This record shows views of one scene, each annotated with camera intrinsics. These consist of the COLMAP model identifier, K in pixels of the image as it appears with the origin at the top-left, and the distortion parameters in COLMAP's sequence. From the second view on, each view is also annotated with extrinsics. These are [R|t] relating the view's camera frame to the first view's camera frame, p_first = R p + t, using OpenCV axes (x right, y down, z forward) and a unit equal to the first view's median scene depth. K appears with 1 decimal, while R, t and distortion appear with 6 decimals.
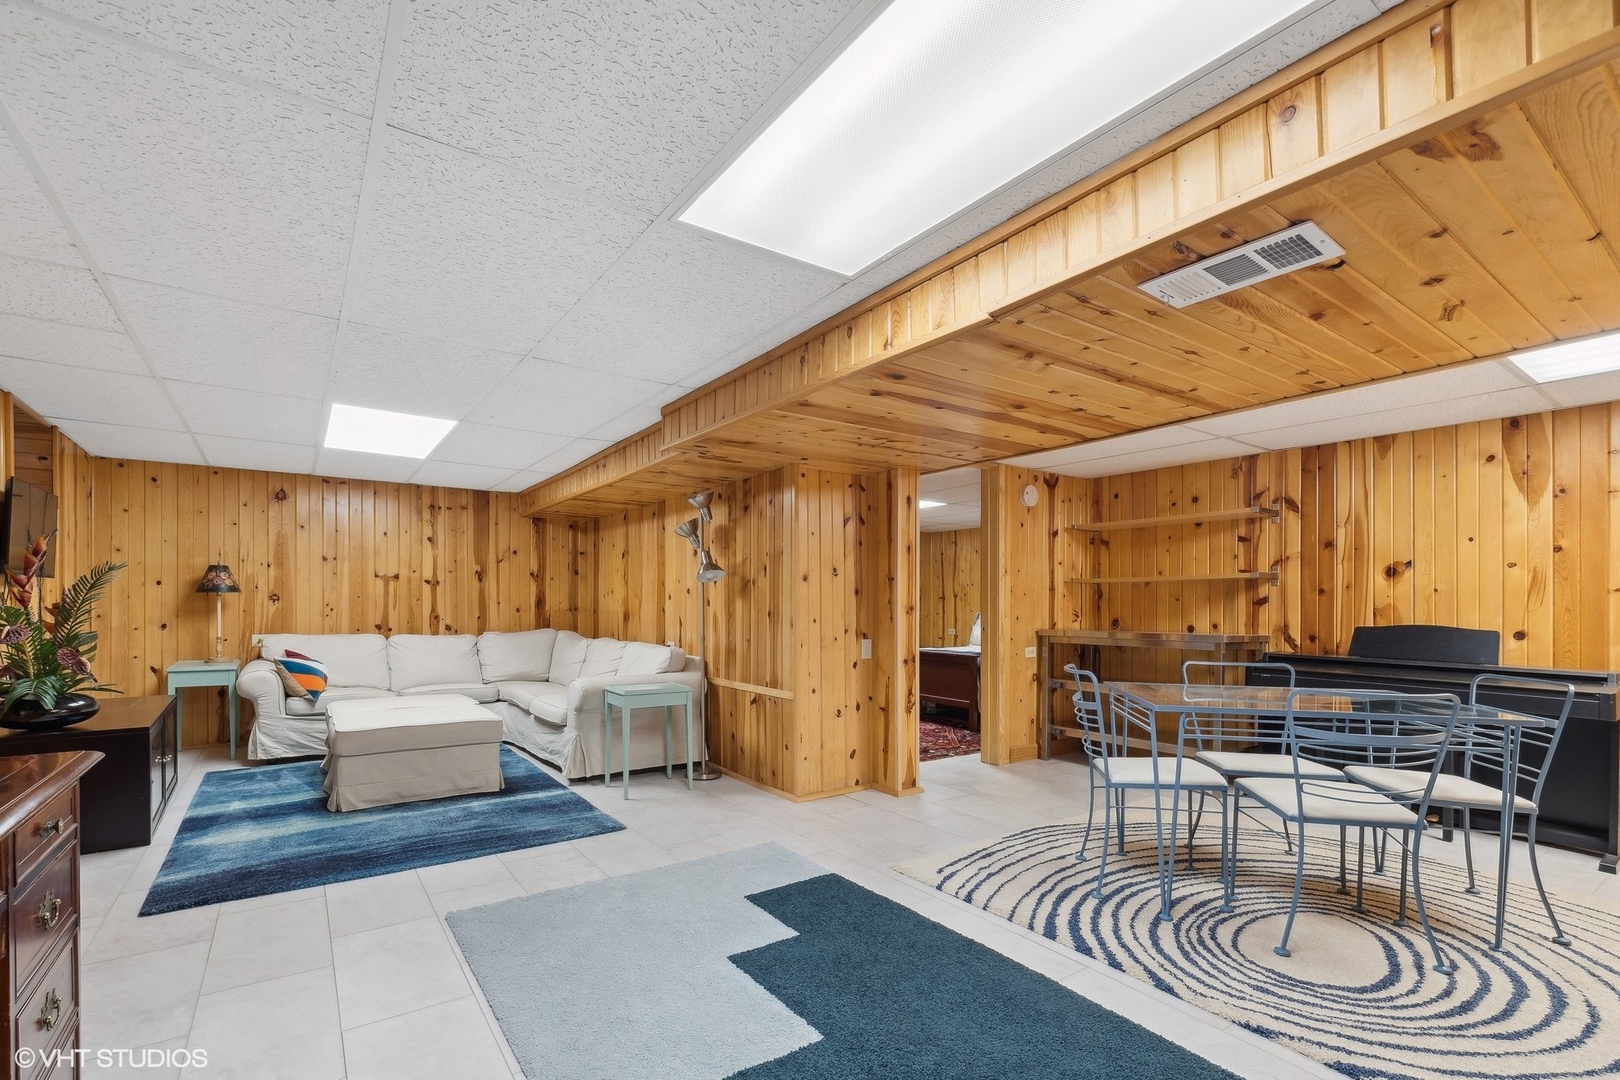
lens RADIAL K [[716.9, 0, 800.9], [0, 716.9, 610.6], [0, 0, 1]] dist [-0.003990, 0.001718]
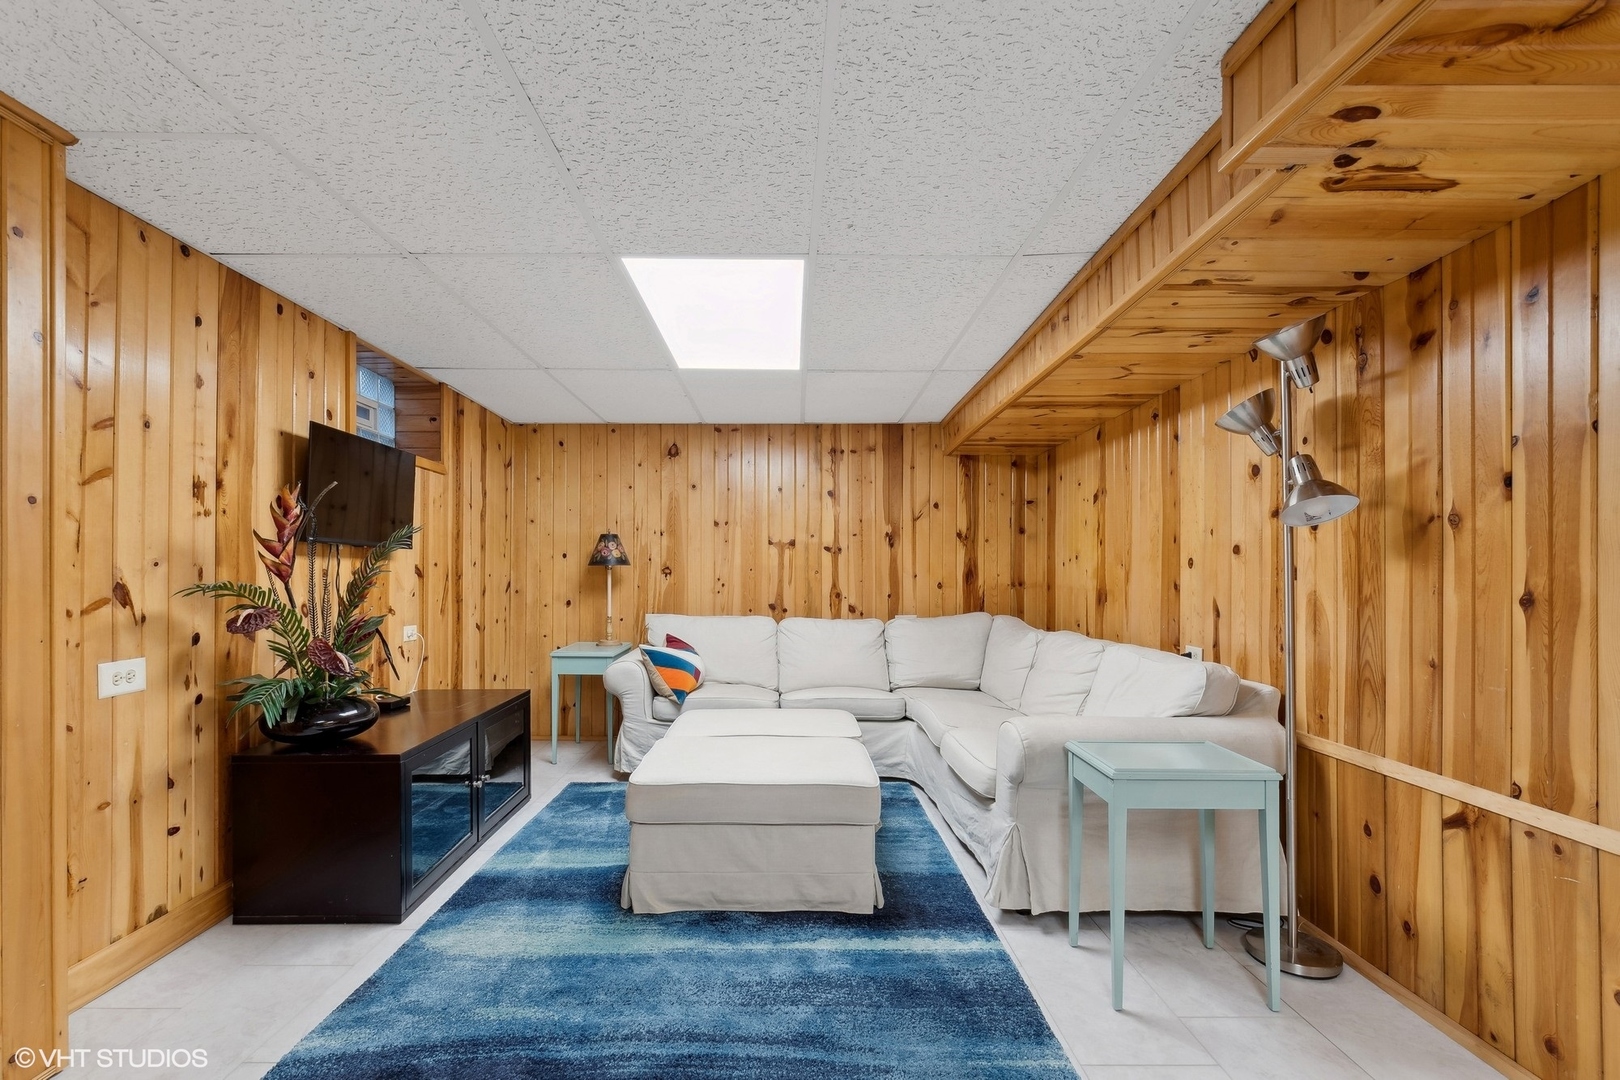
lens RADIAL K [[716.9, 0, 804.9], [0, 716.9, 577.4], [0, 0, 1]] dist [-0.003990, 0.001718]
pose [[0.819000, -0.004310, -0.573777, -0.124179], [-0.000465, 0.999966, -0.008176, -0.004023], [0.573793, 0.006963, 0.818971, 0.439450]]
